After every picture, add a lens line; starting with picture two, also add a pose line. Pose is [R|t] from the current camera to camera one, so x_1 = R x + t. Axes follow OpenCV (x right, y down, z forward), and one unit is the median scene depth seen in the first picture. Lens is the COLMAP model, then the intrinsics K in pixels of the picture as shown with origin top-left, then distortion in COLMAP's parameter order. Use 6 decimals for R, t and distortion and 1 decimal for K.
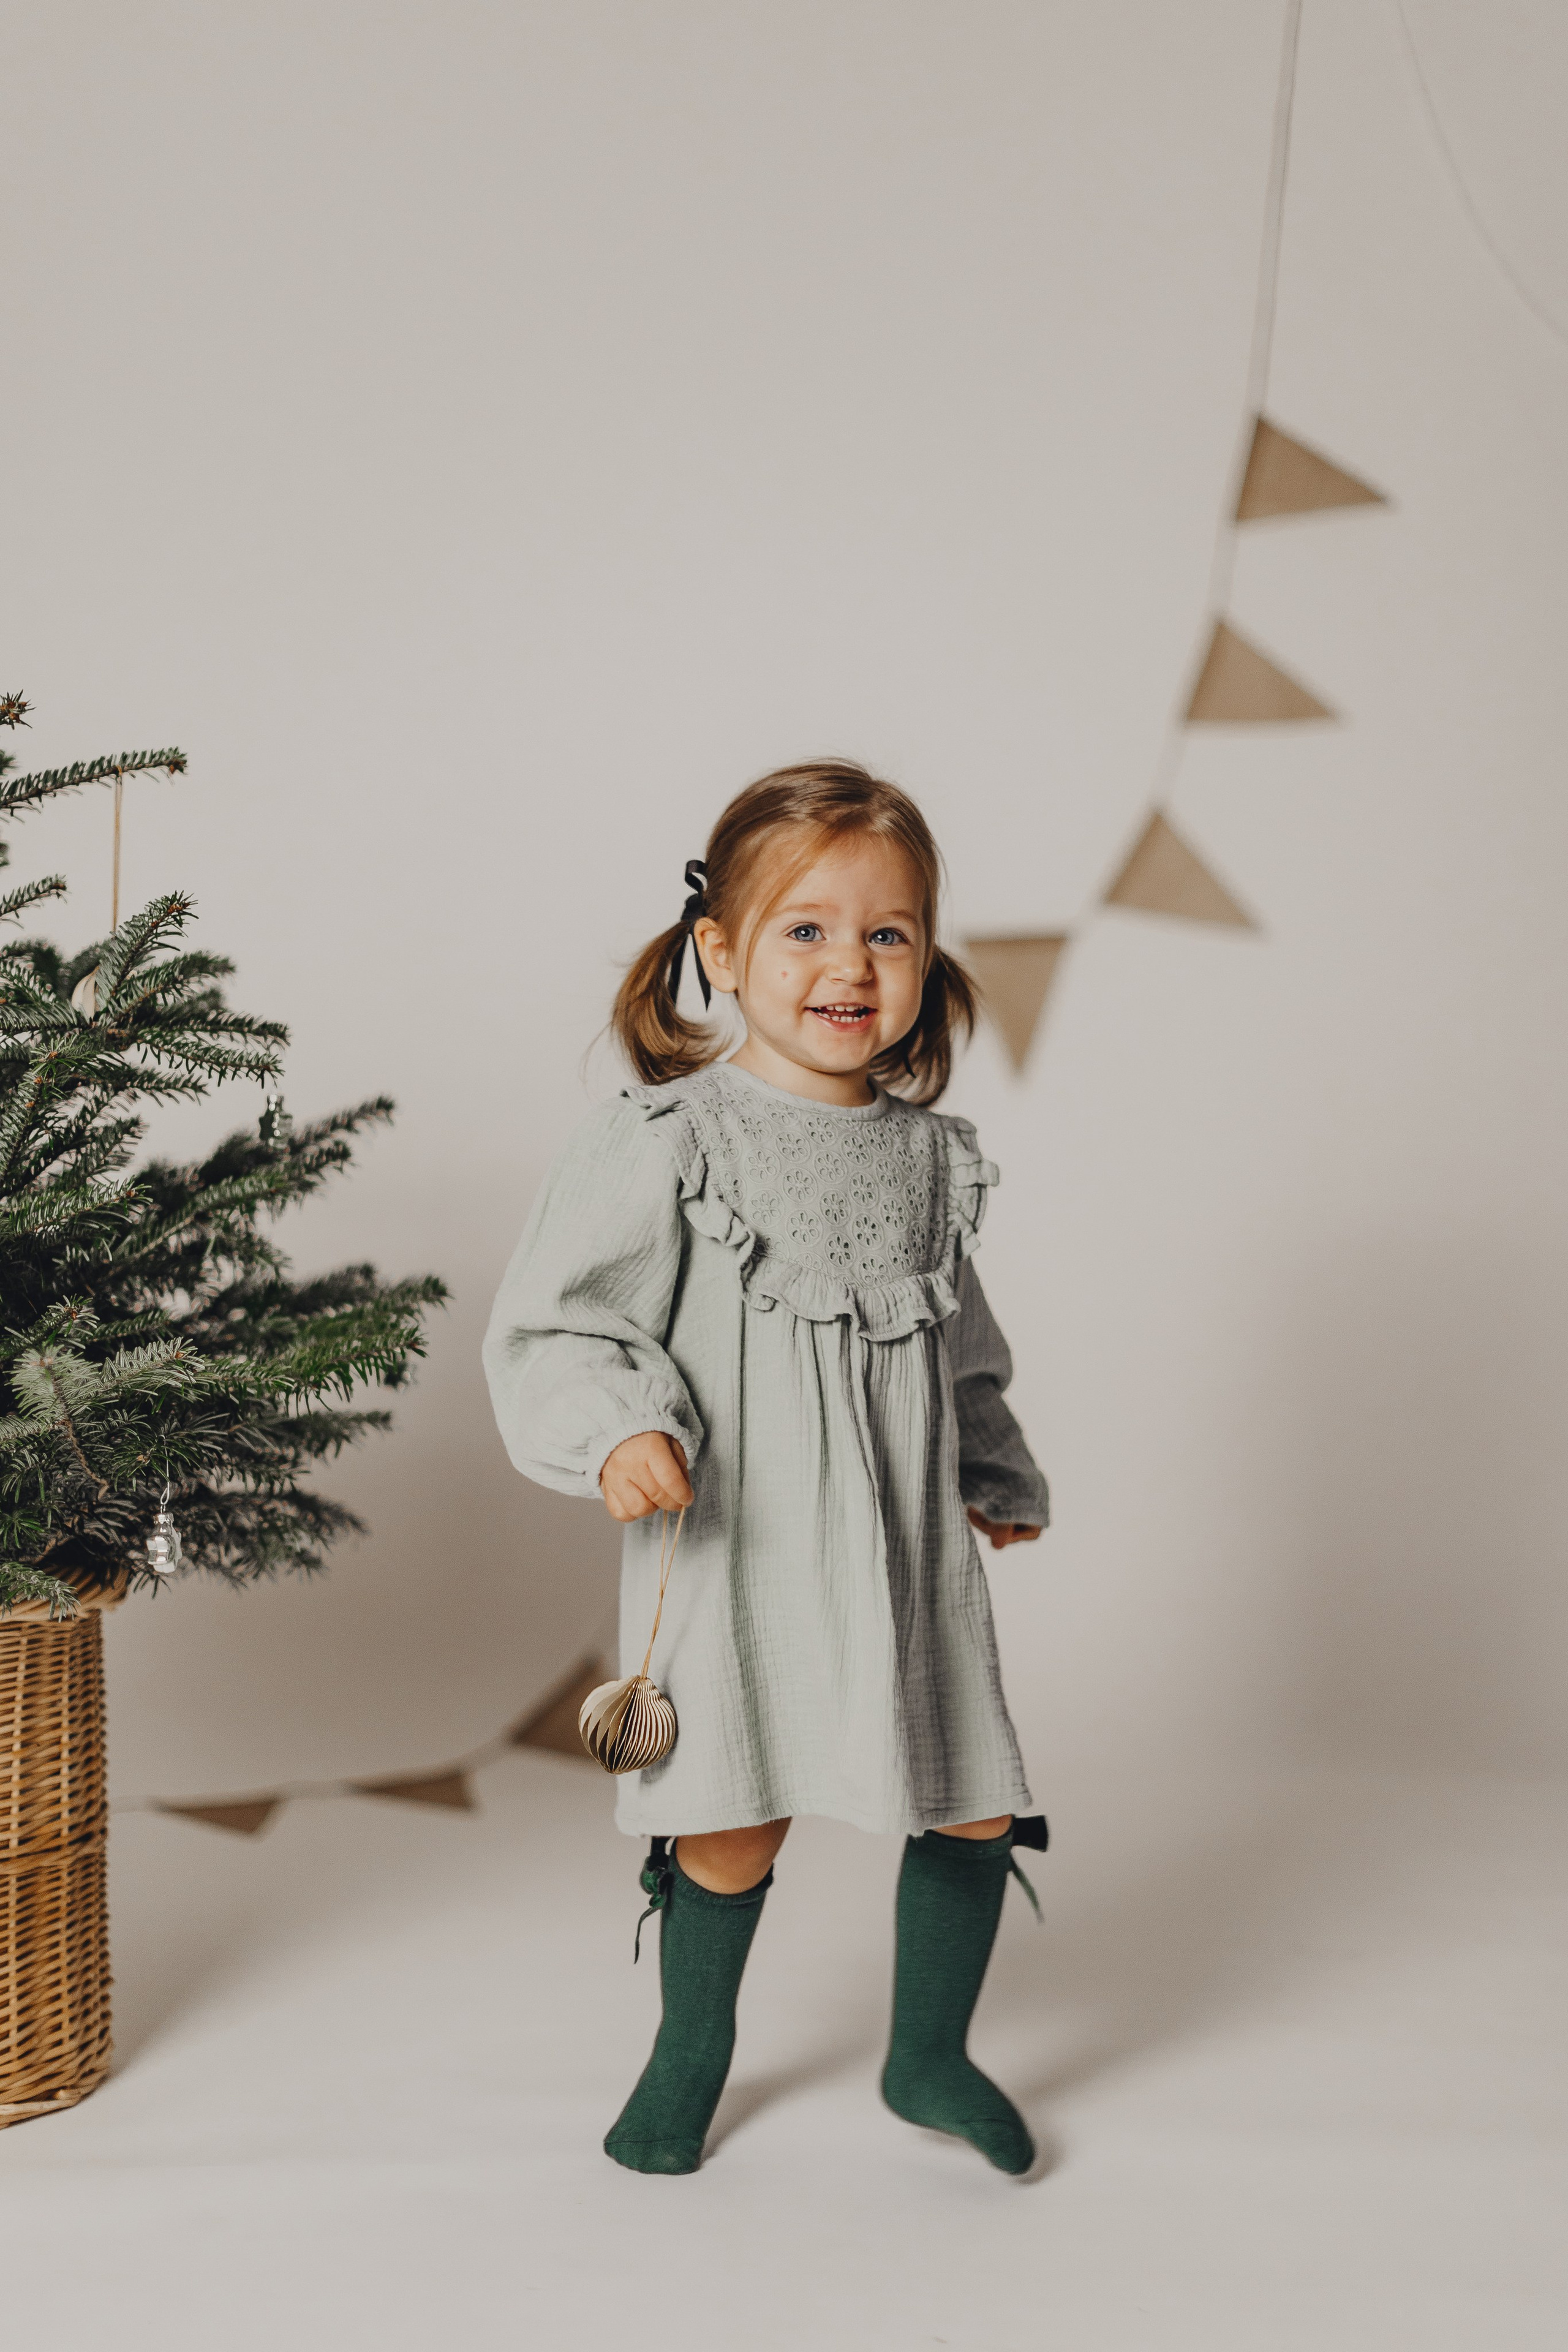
lens RADIAL K [[3464.2, 0, 766.2], [0, 3464.2, 1168.4], [0, 0, 1]] dist [-0.005324, 0.000000]
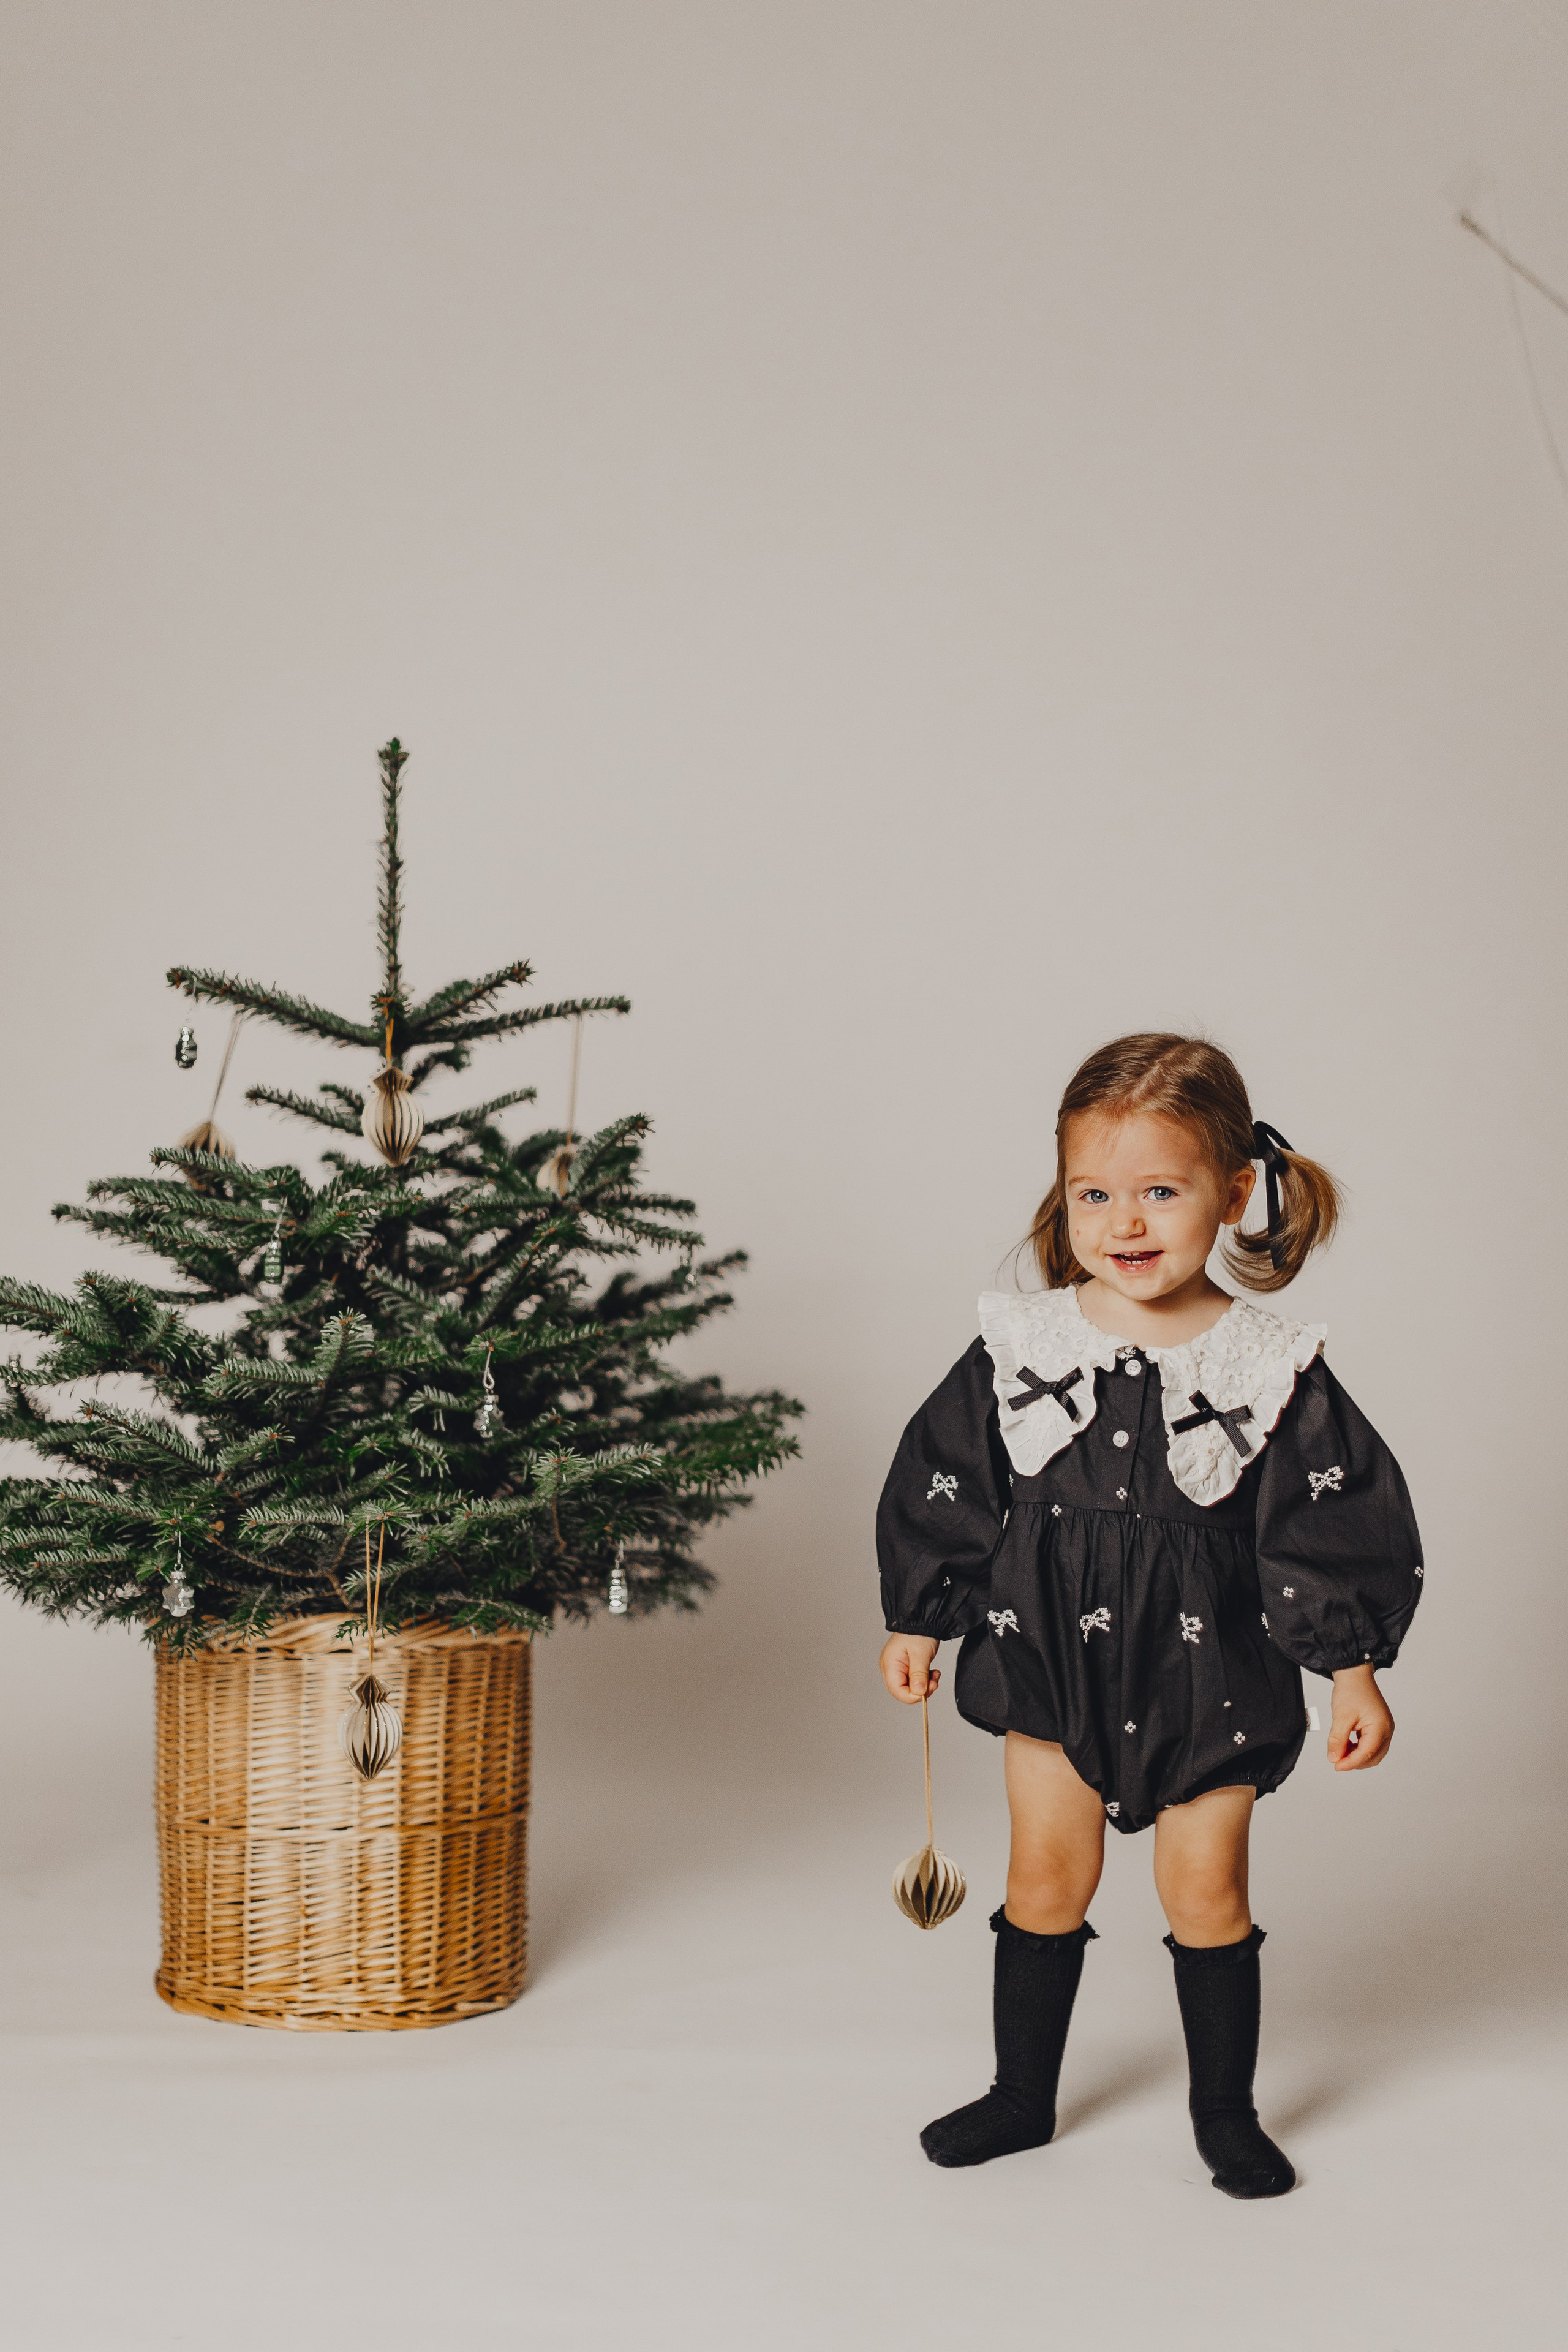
lens RADIAL K [[3464.2, 0, 790.4], [0, 3464.2, 1188.2], [0, 0, 1]] dist [-0.005324, 0.000000]
pose [[0.999181, 0.038152, -0.013505, -0.085063], [-0.038273, 0.999228, -0.008829, -0.037499], [0.013158, 0.009338, 0.999870, -0.337290]]
